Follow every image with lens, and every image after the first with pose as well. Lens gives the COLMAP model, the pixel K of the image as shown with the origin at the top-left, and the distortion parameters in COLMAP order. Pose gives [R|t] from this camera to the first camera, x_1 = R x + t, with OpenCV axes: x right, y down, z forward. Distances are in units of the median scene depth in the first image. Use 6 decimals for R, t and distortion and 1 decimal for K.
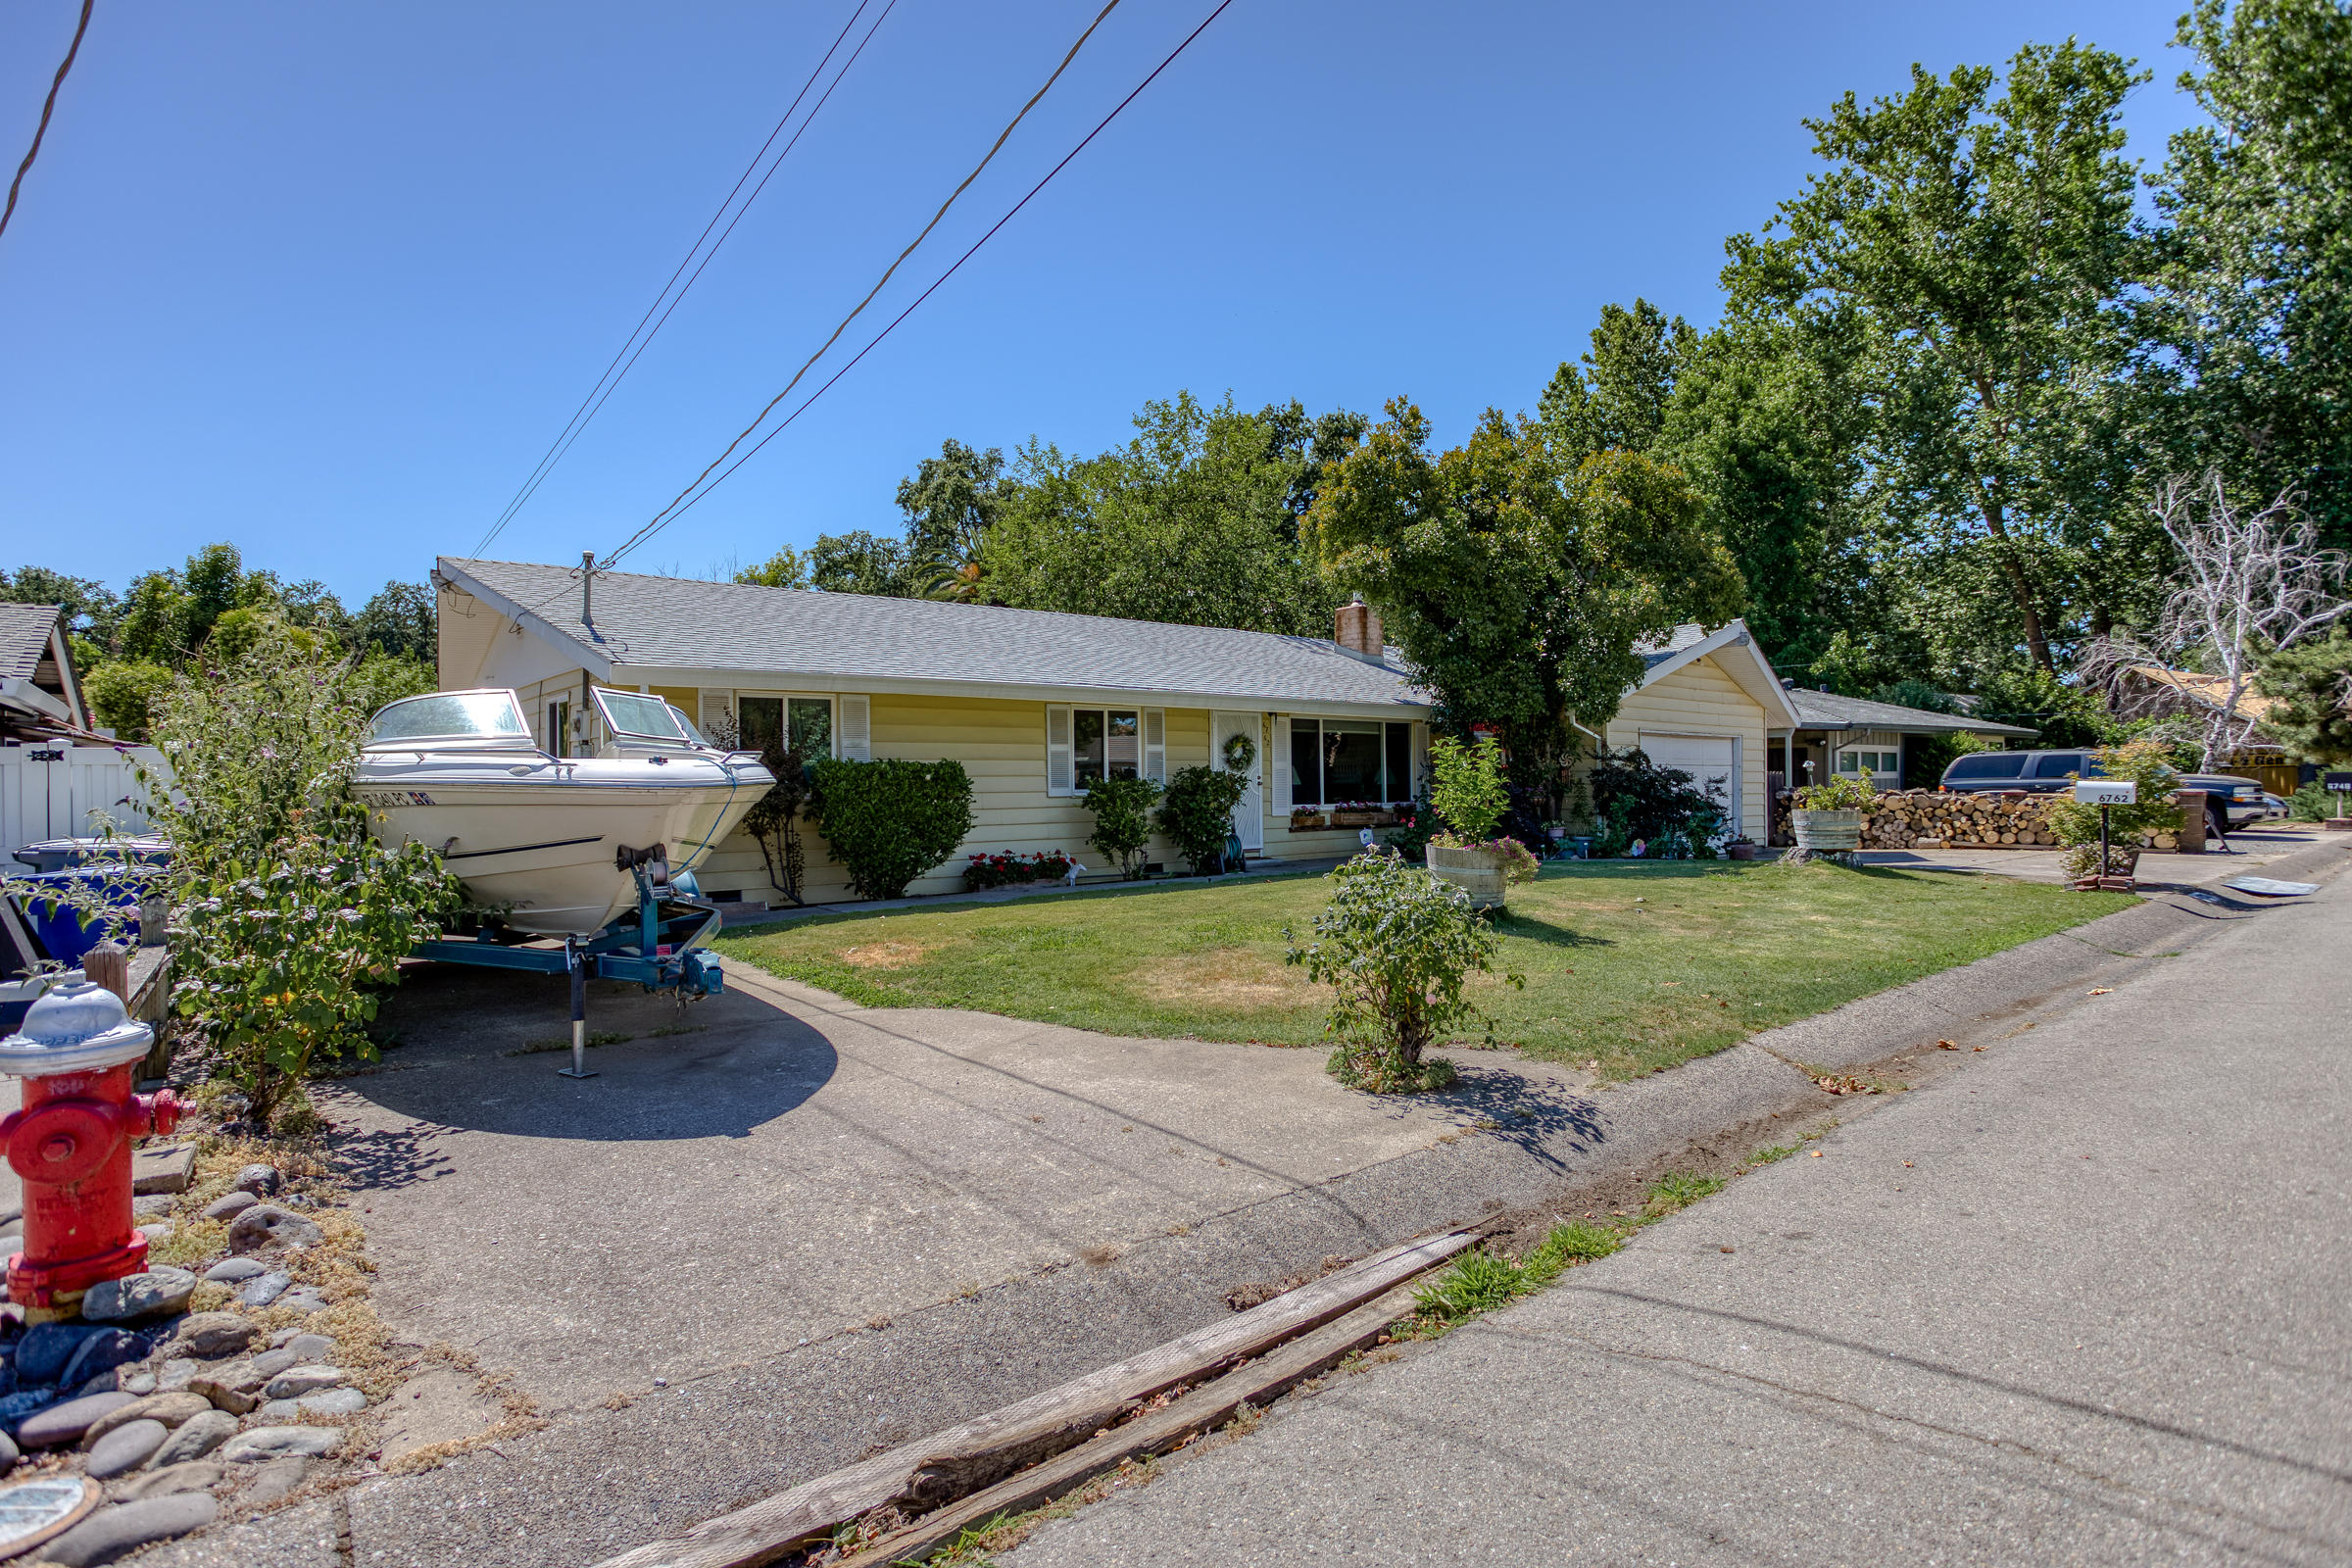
lens RADIAL K [[1171.8, 0, 1164.0], [0, 1171.8, 787.2], [0, 0, 1]] dist [-0.055390, 0.029416]
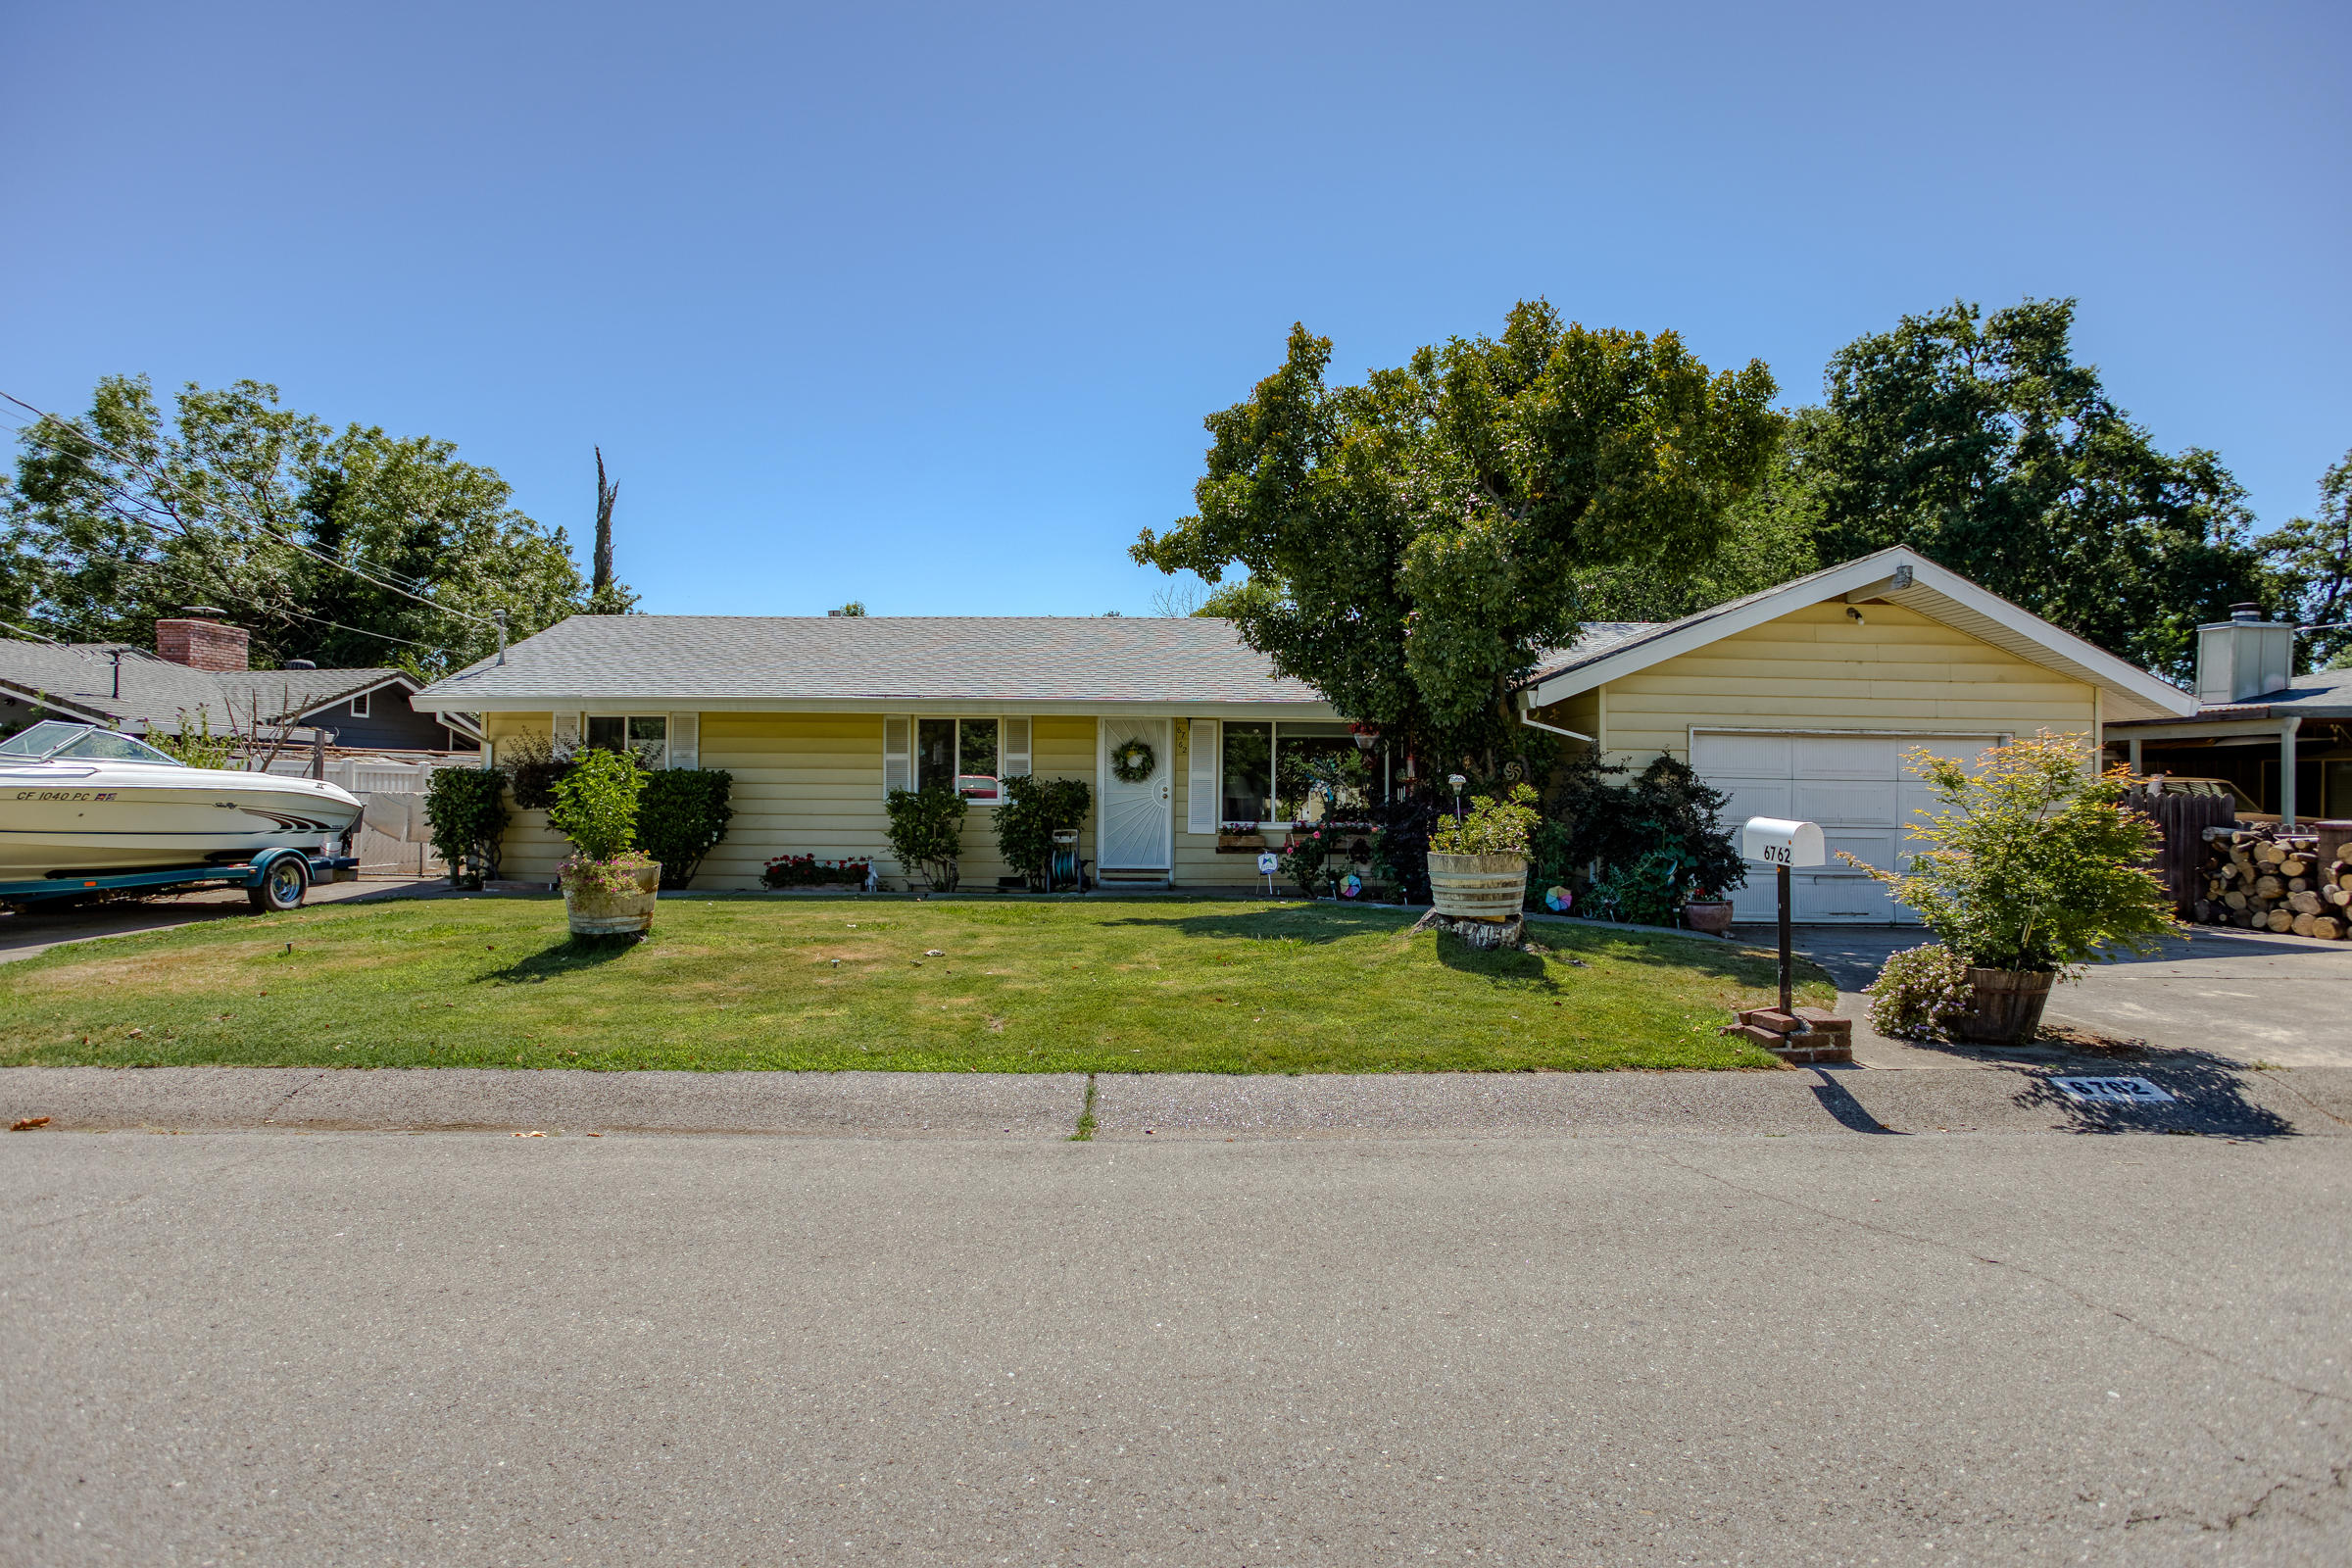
lens RADIAL K [[1171.8, 0, 1164.0], [0, 1171.8, 787.2], [0, 0, 1]] dist [-0.055390, 0.029416]
pose [[0.784761, -0.000087, -0.619798, 0.683663], [-0.015598, 0.999680, -0.019890, 0.008730], [0.619602, 0.025276, 0.784509, 0.323269]]
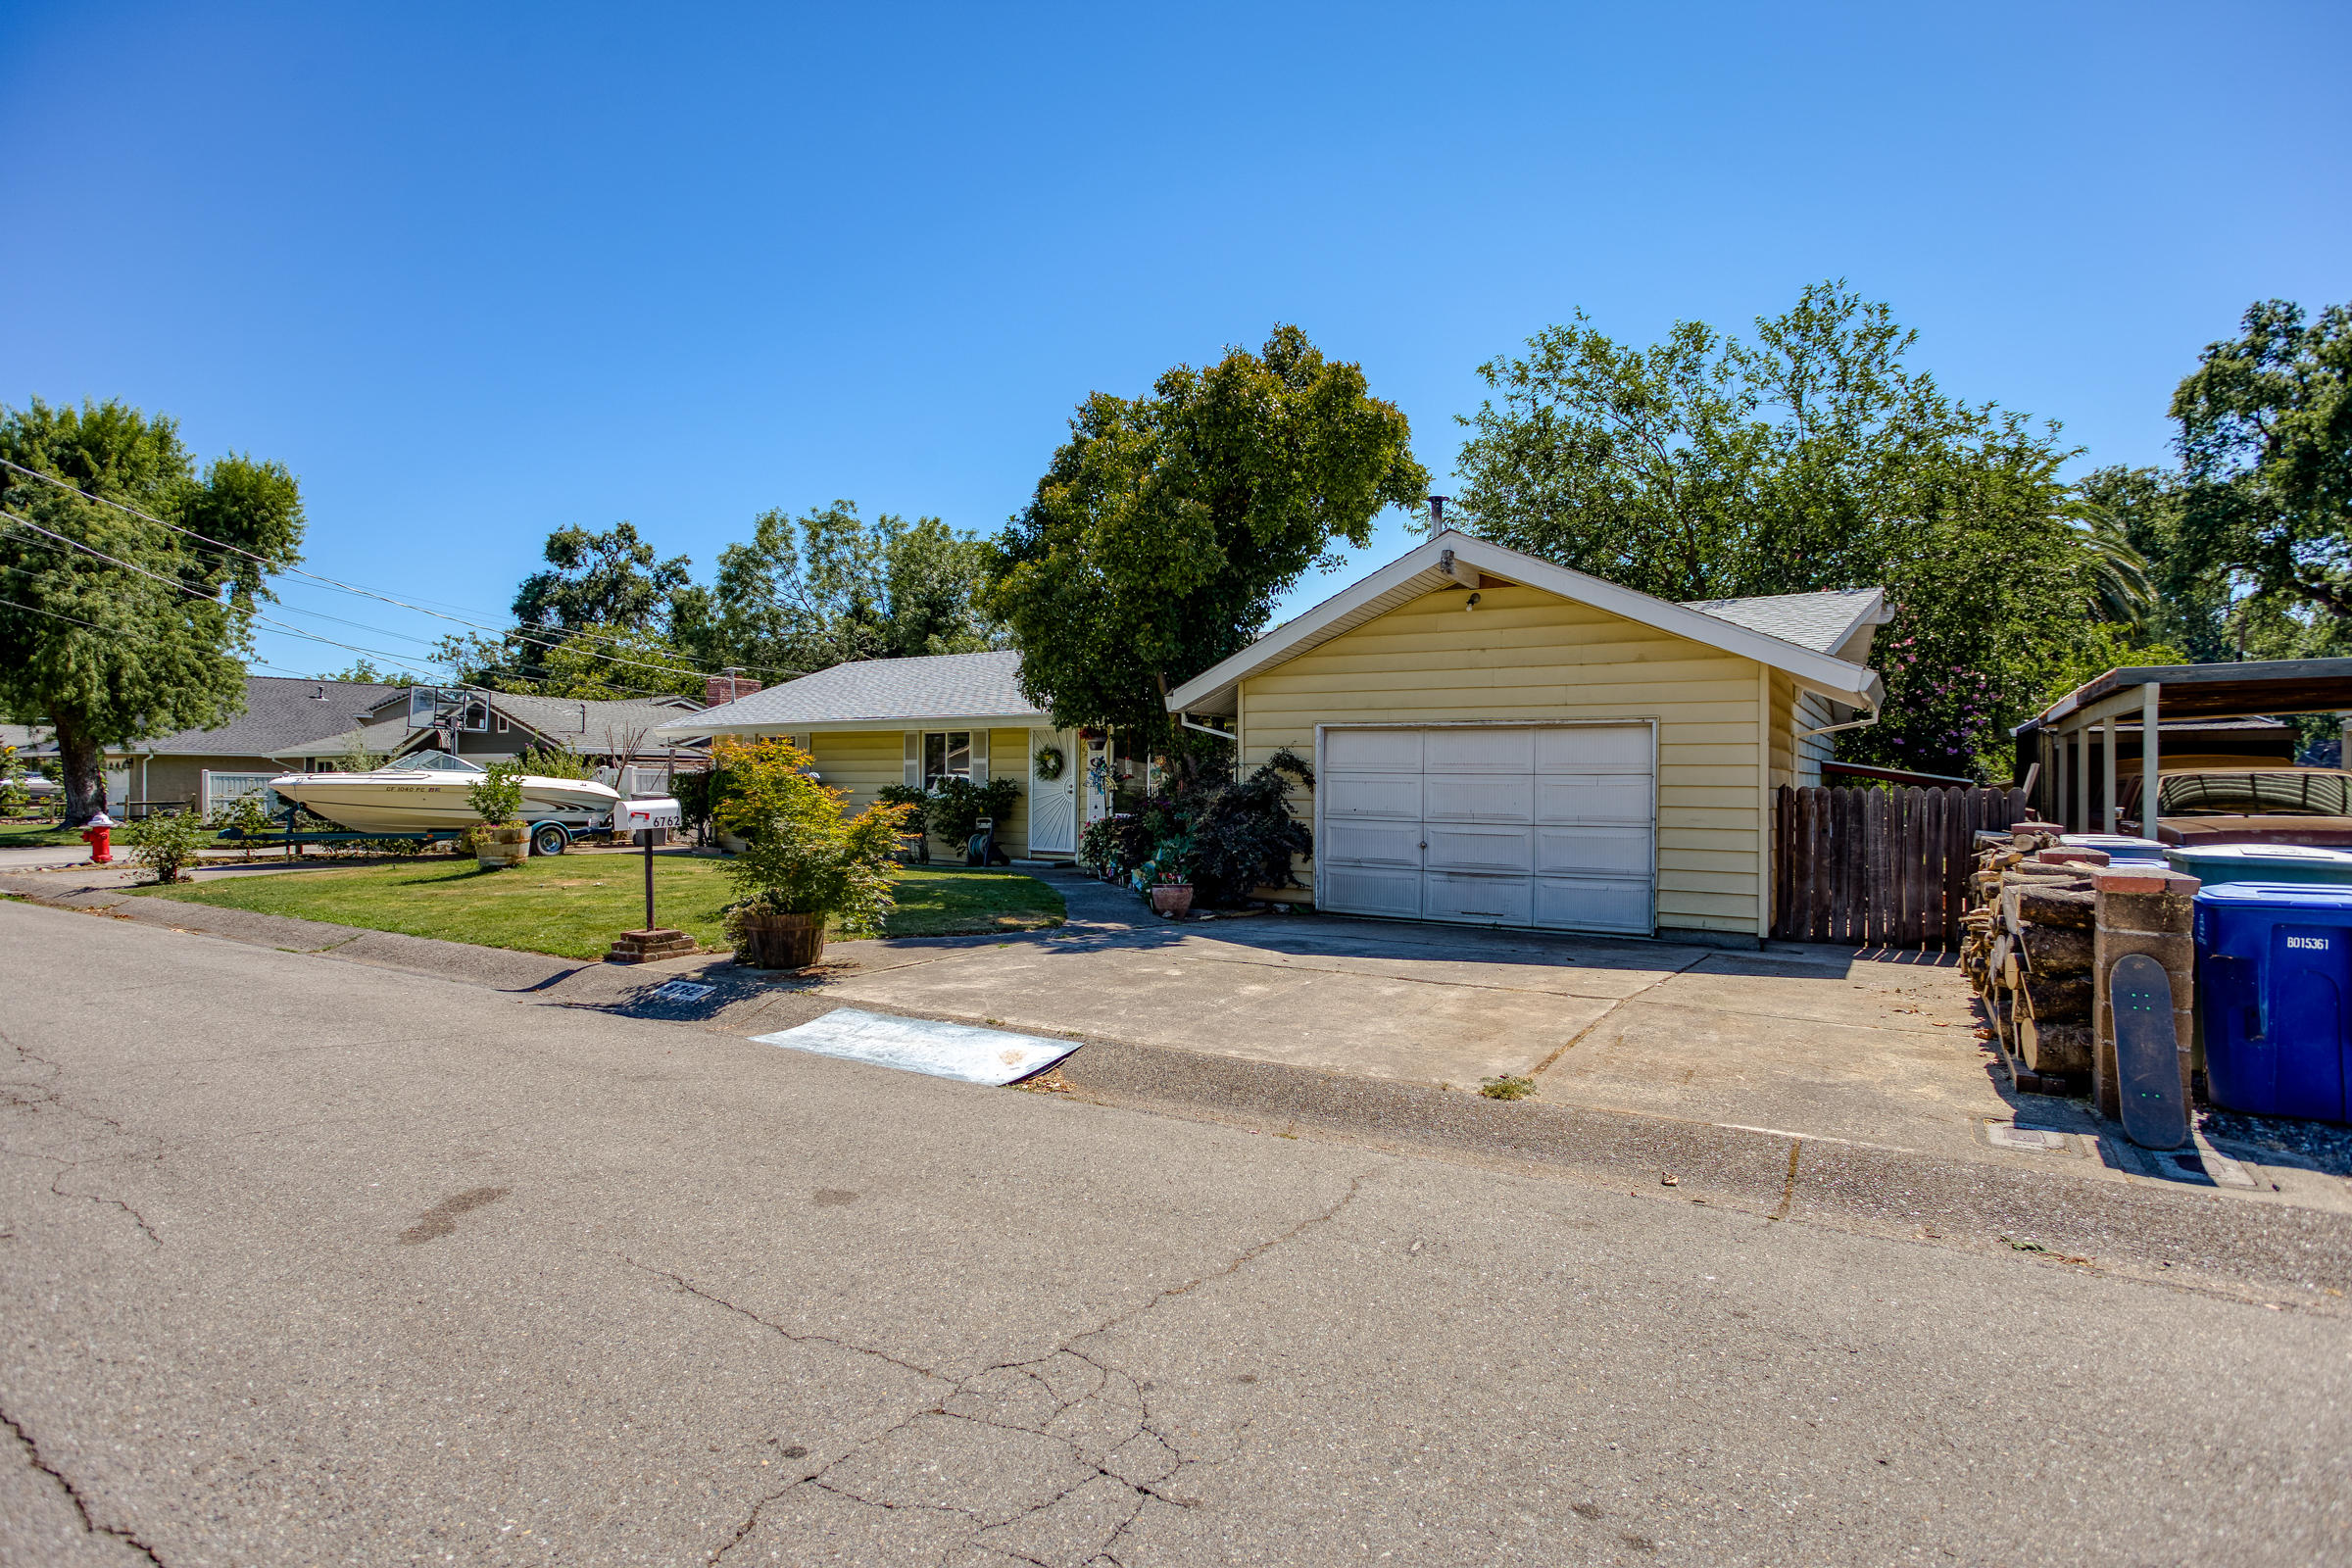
lens RADIAL K [[1171.8, 0, 1164.0], [0, 1171.8, 787.2], [0, 0, 1]] dist [-0.055390, 0.029416]
pose [[0.313450, -0.002179, -0.949602, 1.224955], [-0.023501, 0.999673, -0.010051, 0.001999], [0.949314, 0.025467, 0.313296, 0.802992]]
